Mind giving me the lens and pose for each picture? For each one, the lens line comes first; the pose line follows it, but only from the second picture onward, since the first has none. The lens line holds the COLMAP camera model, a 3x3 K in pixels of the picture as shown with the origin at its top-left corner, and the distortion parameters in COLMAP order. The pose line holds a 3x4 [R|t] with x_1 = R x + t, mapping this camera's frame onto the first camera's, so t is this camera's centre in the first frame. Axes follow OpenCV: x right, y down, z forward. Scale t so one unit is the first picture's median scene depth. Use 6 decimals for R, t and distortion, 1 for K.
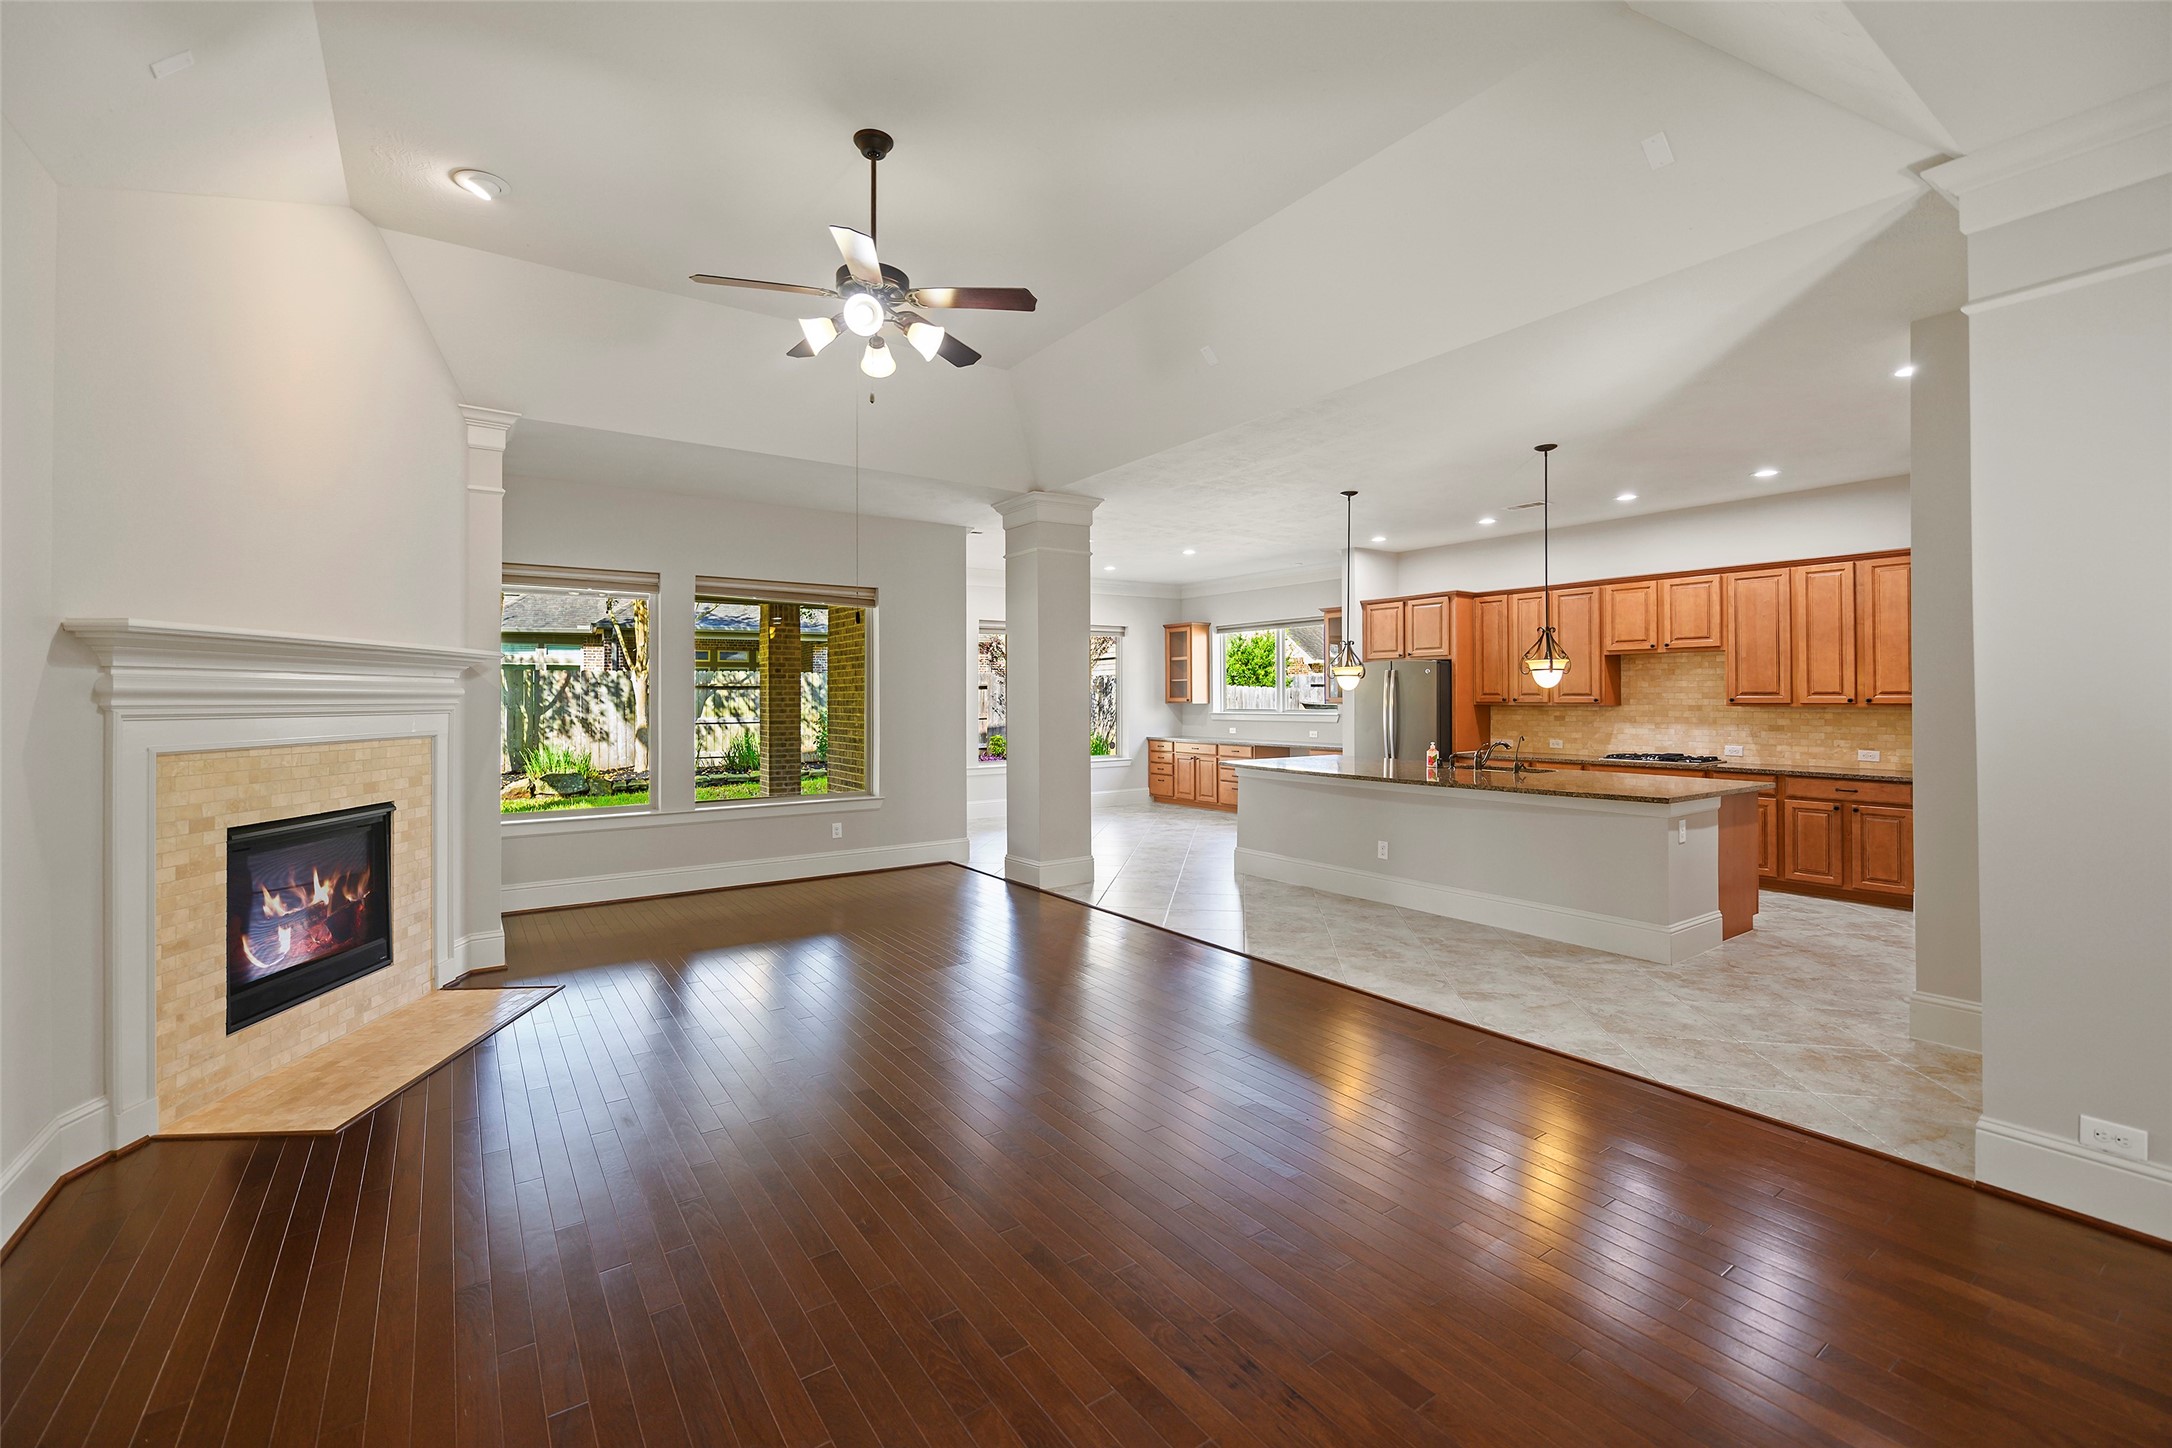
lens RADIAL K [[911.5, 0, 1073.6], [0, 911.5, 692.6], [0, 0, 1]] dist [-0.004850, -0.000595]
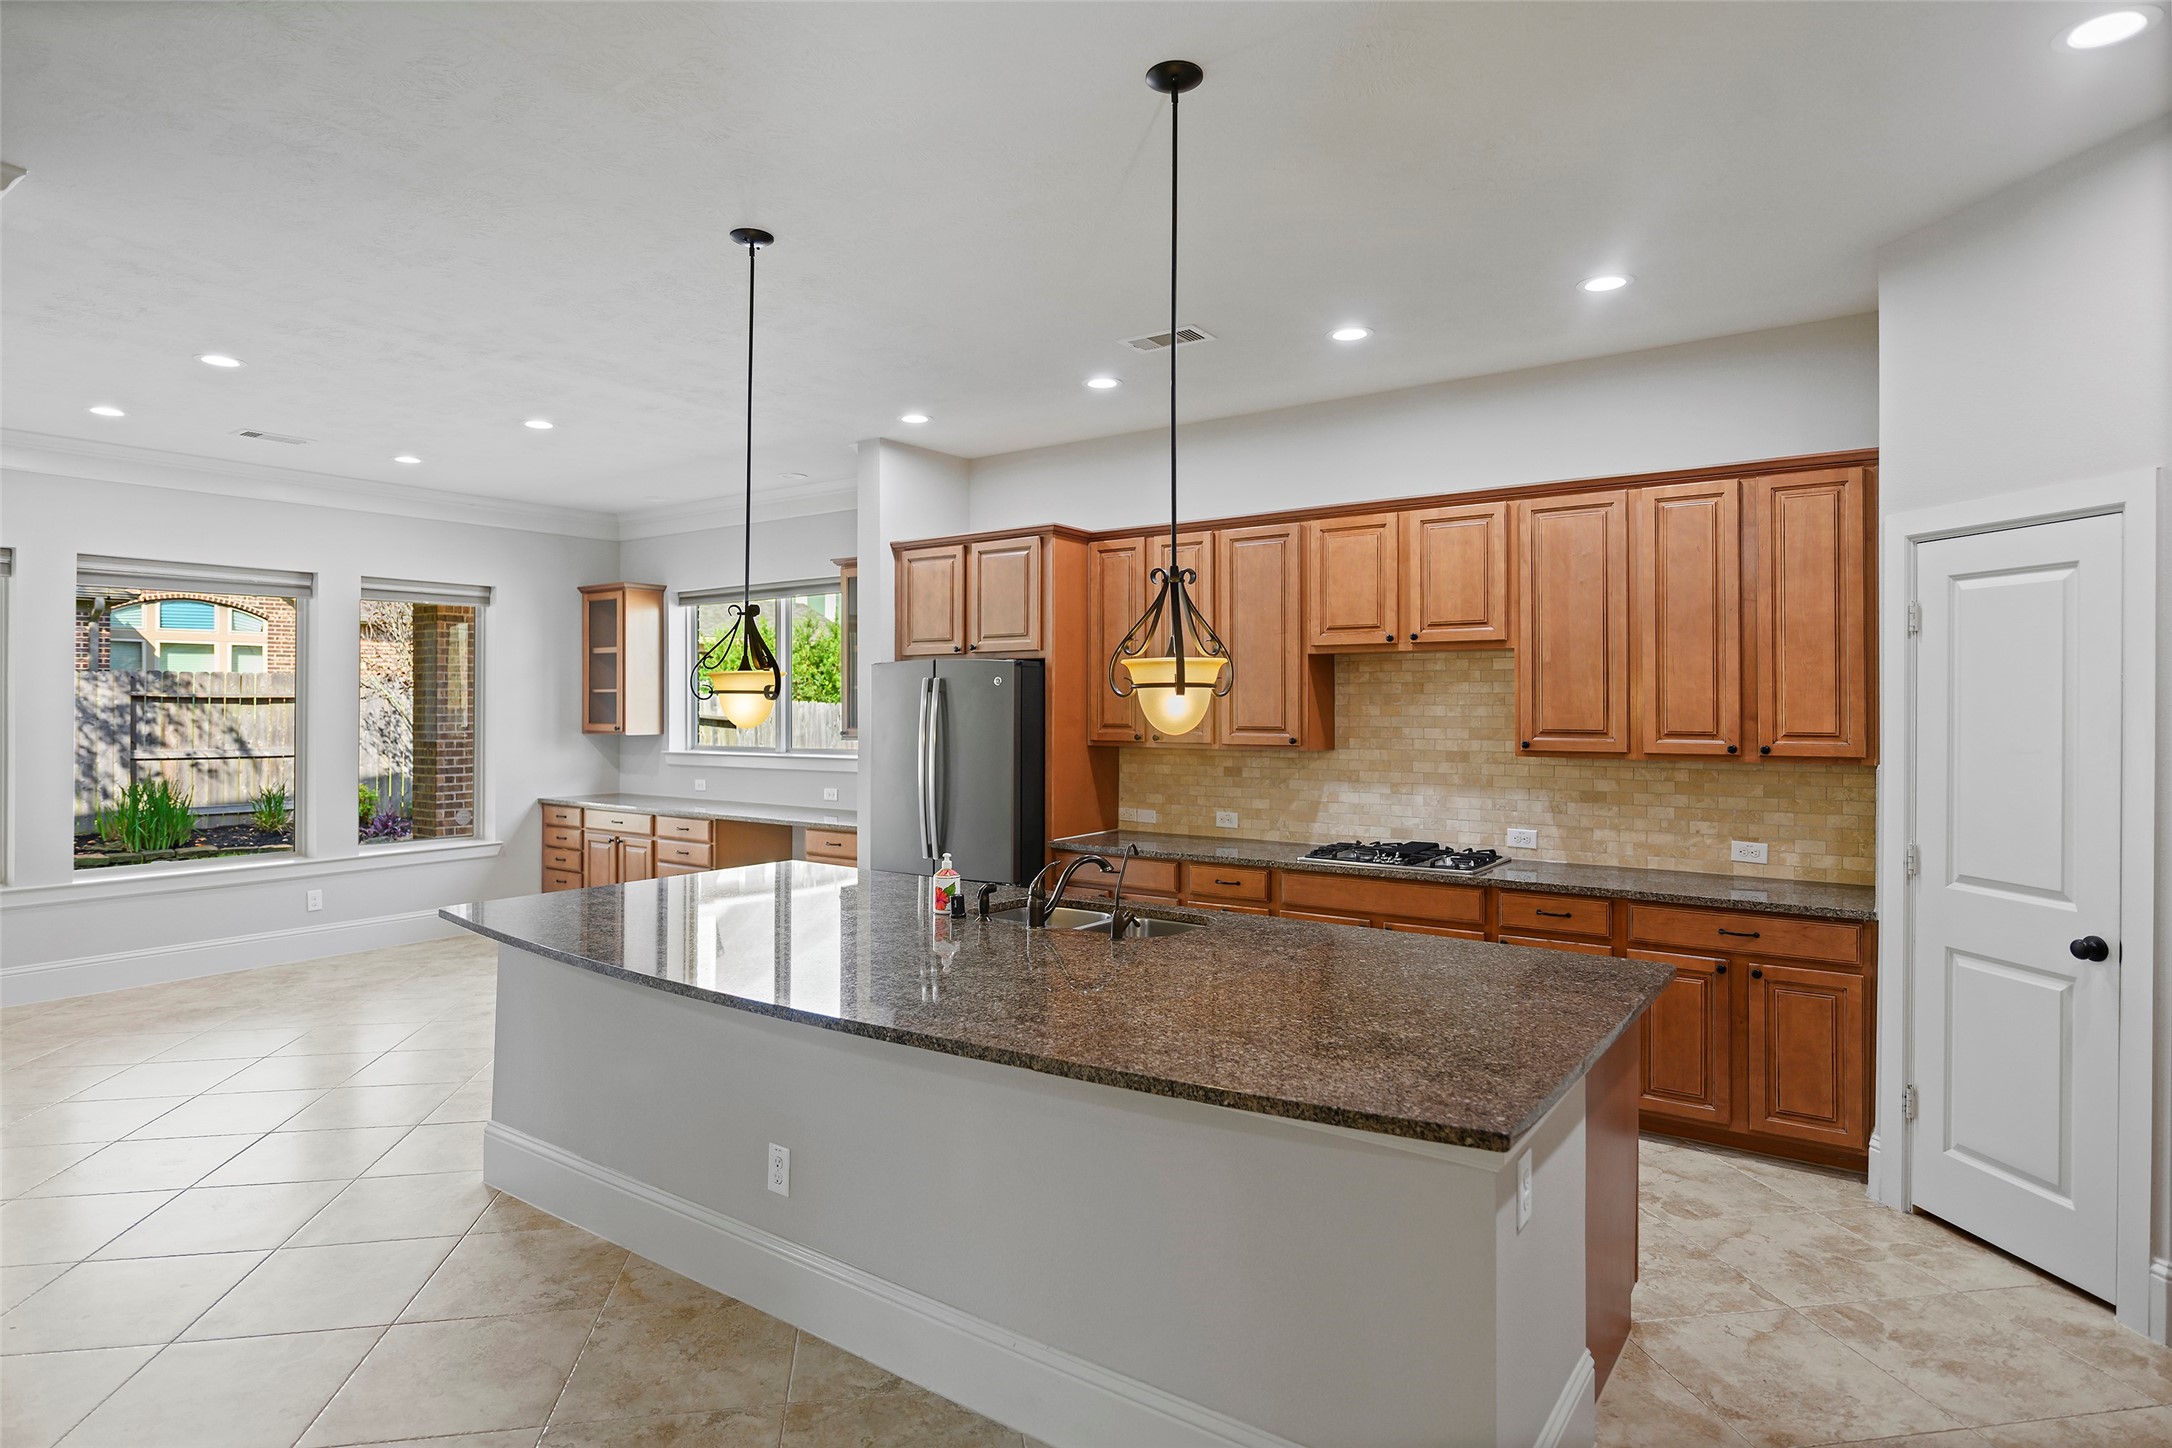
lens RADIAL K [[1169.1, 0, 1080.6], [0, 1169.1, 704.9], [0, 0, 1]] dist [-0.001233, -0.000561]
pose [[0.942467, 0.004156, 0.334272, 0.243972], [-0.004998, 0.999986, 0.001658, -0.013258], [-0.334261, -0.003233, 0.942475, 0.424571]]
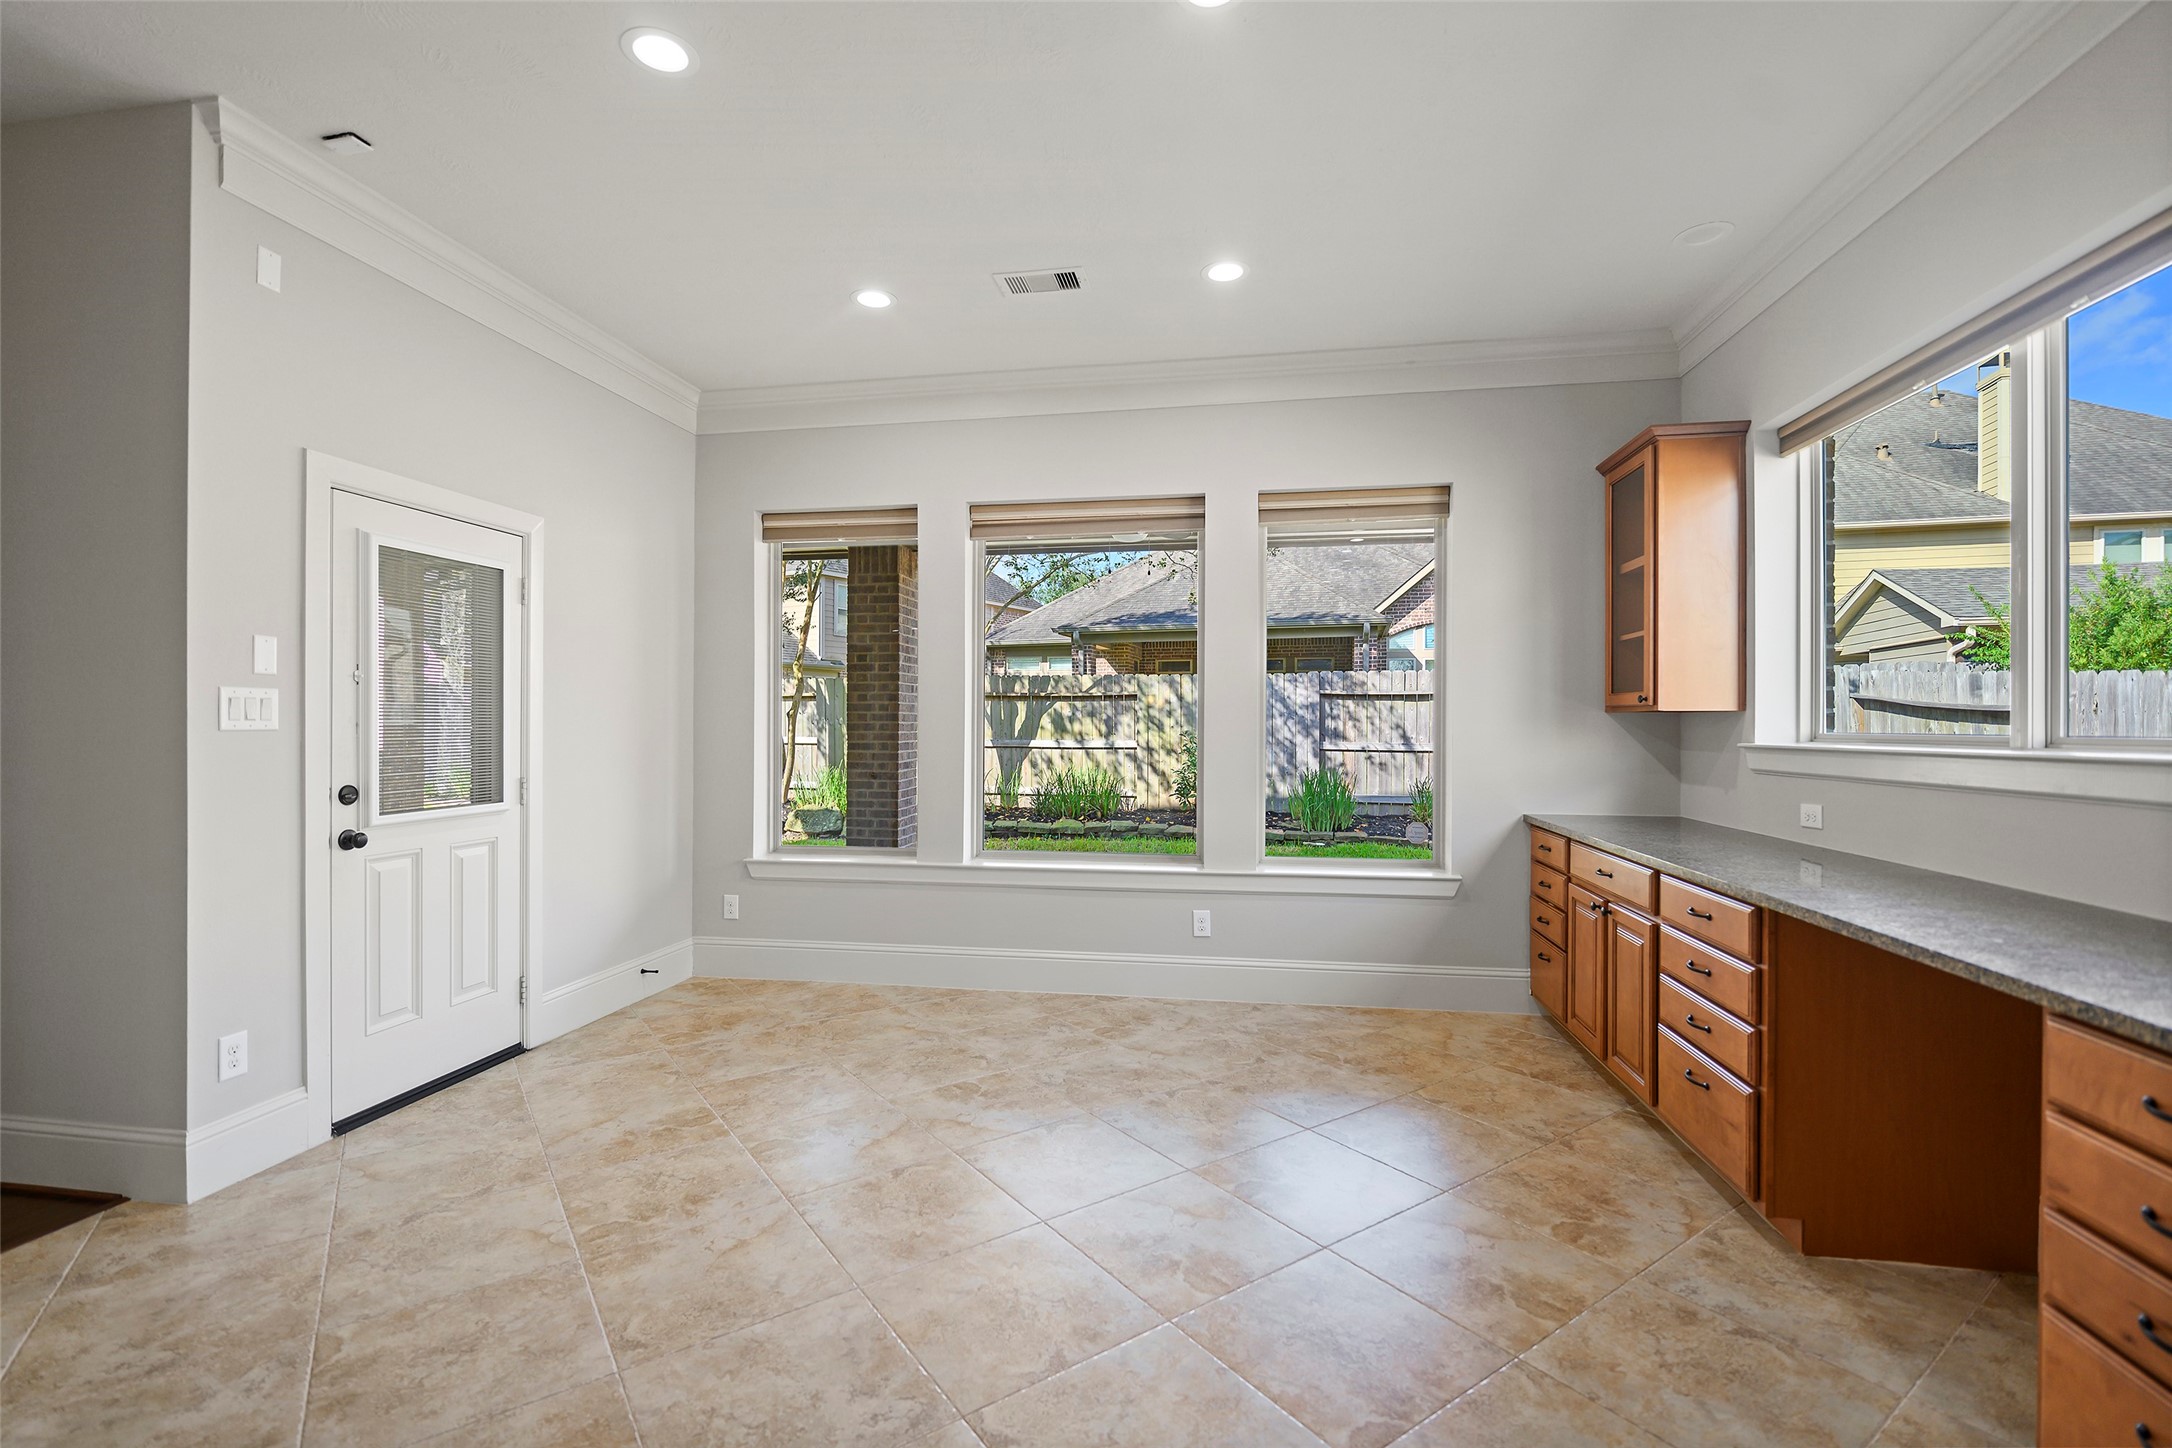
lens RADIAL K [[960.4, 0, 1081.6], [0, 960.4, 727.1], [0, 0, 1]] dist [-0.004333, -0.000358]
pose [[0.714123, 0.006335, -0.699992, 0.339798], [-0.001070, 0.999968, 0.007959, 0.023775], [0.700019, -0.004935, 0.714107, 1.050639]]
